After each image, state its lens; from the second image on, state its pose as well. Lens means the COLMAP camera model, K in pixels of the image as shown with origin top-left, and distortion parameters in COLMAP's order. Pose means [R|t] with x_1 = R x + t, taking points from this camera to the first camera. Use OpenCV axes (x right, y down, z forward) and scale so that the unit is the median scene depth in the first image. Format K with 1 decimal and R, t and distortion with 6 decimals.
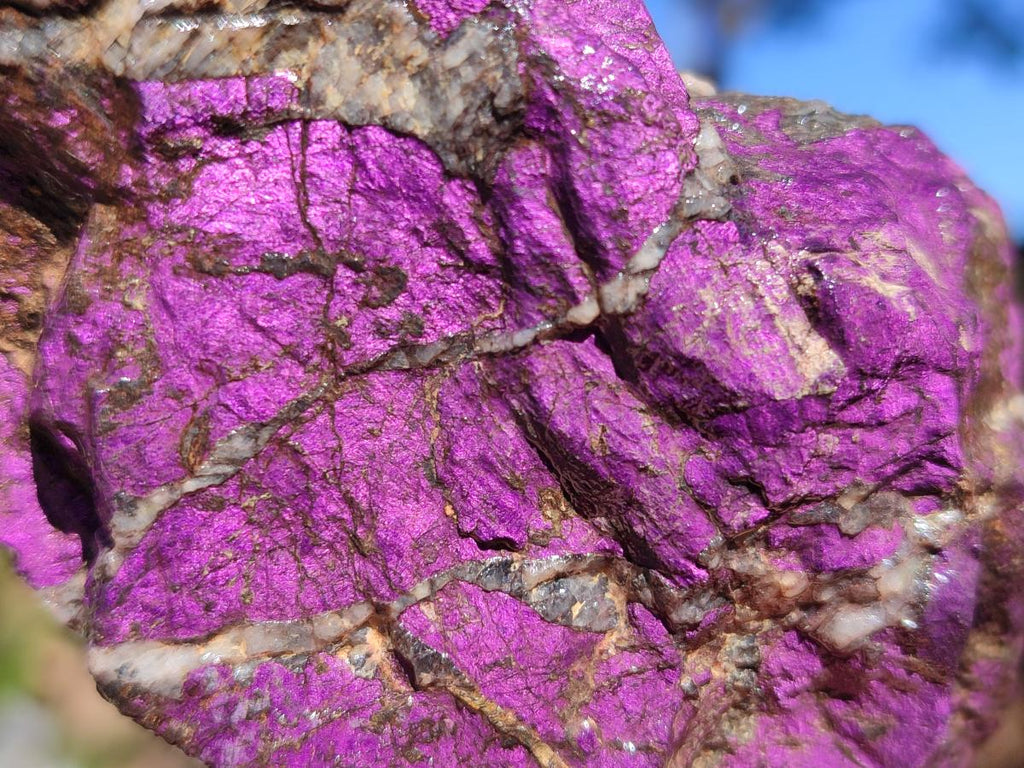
lens RADIAL K [[1694.6, 0, 513.4], [0, 1694.6, 379.2], [0, 0, 1]] dist [-0.021521, 0.000000]
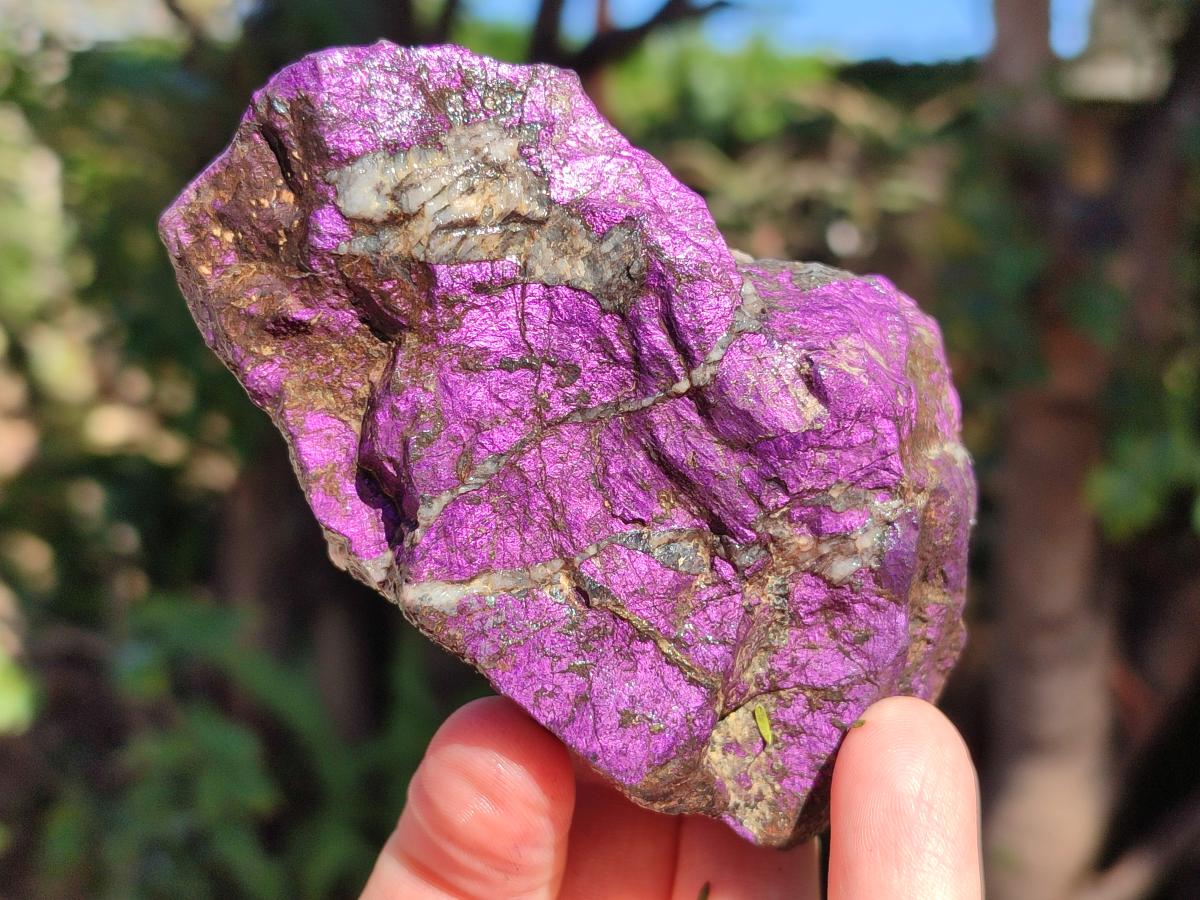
lens RADIAL K [[1985.8, 0, 596.9], [0, 1985.8, 451.6], [0, 0, 1]] dist [-0.021521, 0.000000]
pose [[0.999503, -0.026007, 0.017803, -0.084493], [0.026970, 0.998056, -0.056182, 0.141130], [-0.016307, 0.056634, 0.998262, -1.061858]]
